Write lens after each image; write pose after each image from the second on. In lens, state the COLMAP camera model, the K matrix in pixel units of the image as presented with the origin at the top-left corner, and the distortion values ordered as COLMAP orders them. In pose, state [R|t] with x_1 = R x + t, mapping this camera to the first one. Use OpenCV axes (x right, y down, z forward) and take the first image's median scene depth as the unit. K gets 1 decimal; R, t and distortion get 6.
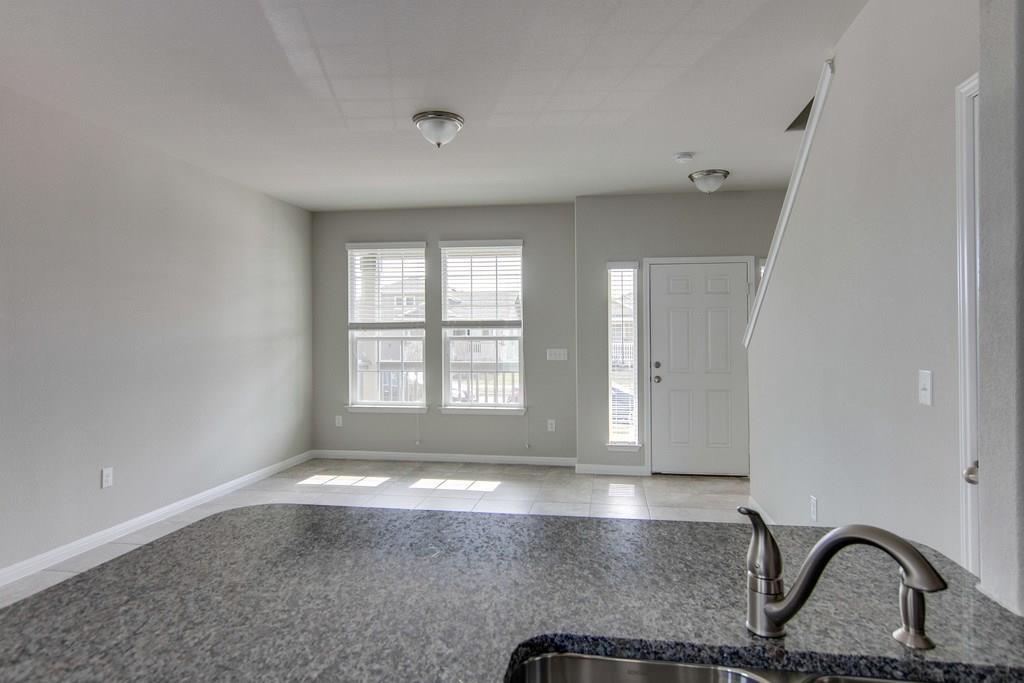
lens RADIAL K [[596.5, 0, 512.0], [0, 596.5, 341.5], [0, 0, 1]] dist [-0.002433, -0.000314]
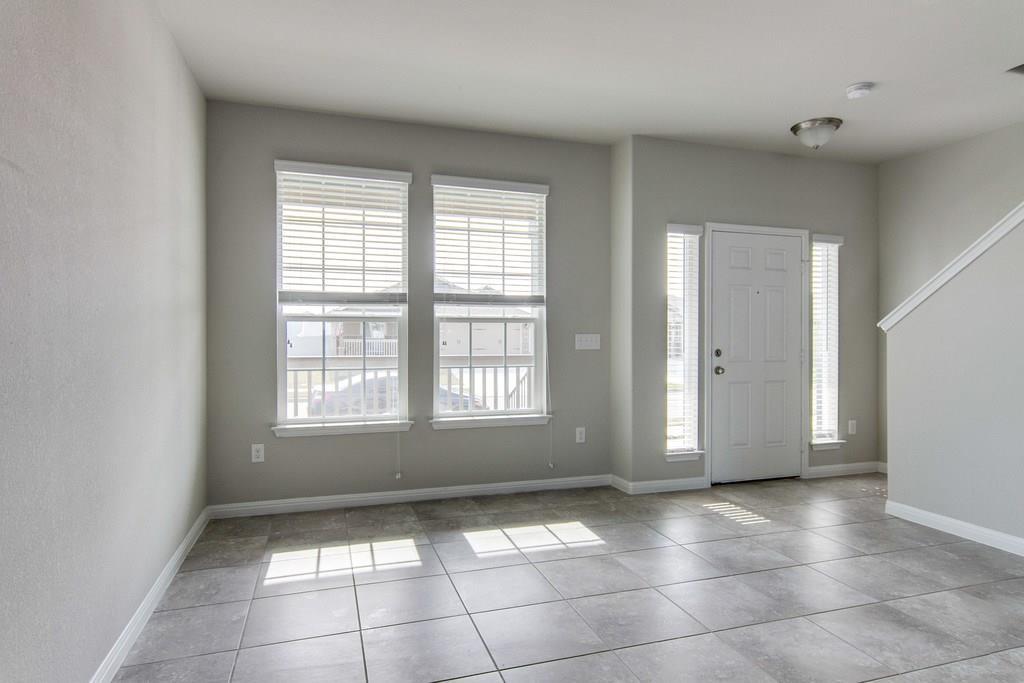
lens RADIAL K [[598.1, 0, 484.9], [0, 598.1, 355.2], [0, 0, 1]] dist [-0.005244, -0.000886]
pose [[0.887525, -0.009766, 0.460657, -0.389696], [-0.000732, 0.999744, 0.022605, 0.021469], [-0.460760, -0.020400, 0.887290, 0.377559]]
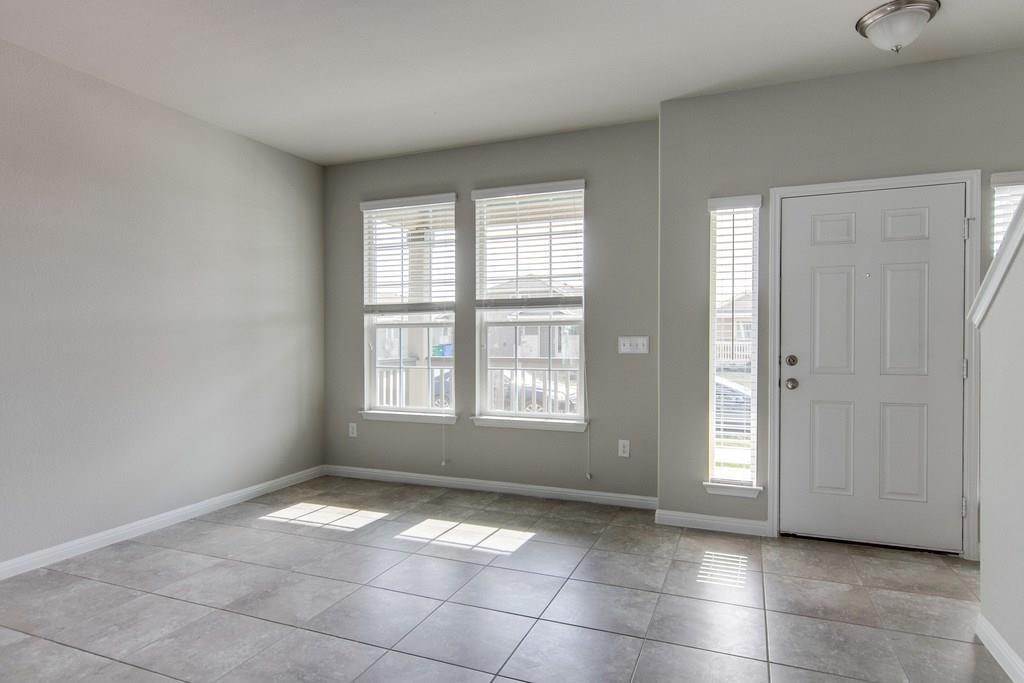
lens RADIAL K [[584.0, 0, 503.7], [0, 584.0, 360.0], [0, 0, 1]] dist [-0.001951, 0.000548]
pose [[0.973828, 0.008128, -0.227140, 0.082366], [-0.001831, 0.999609, 0.027919, 0.020079], [0.227278, -0.026772, 0.973462, 0.313281]]
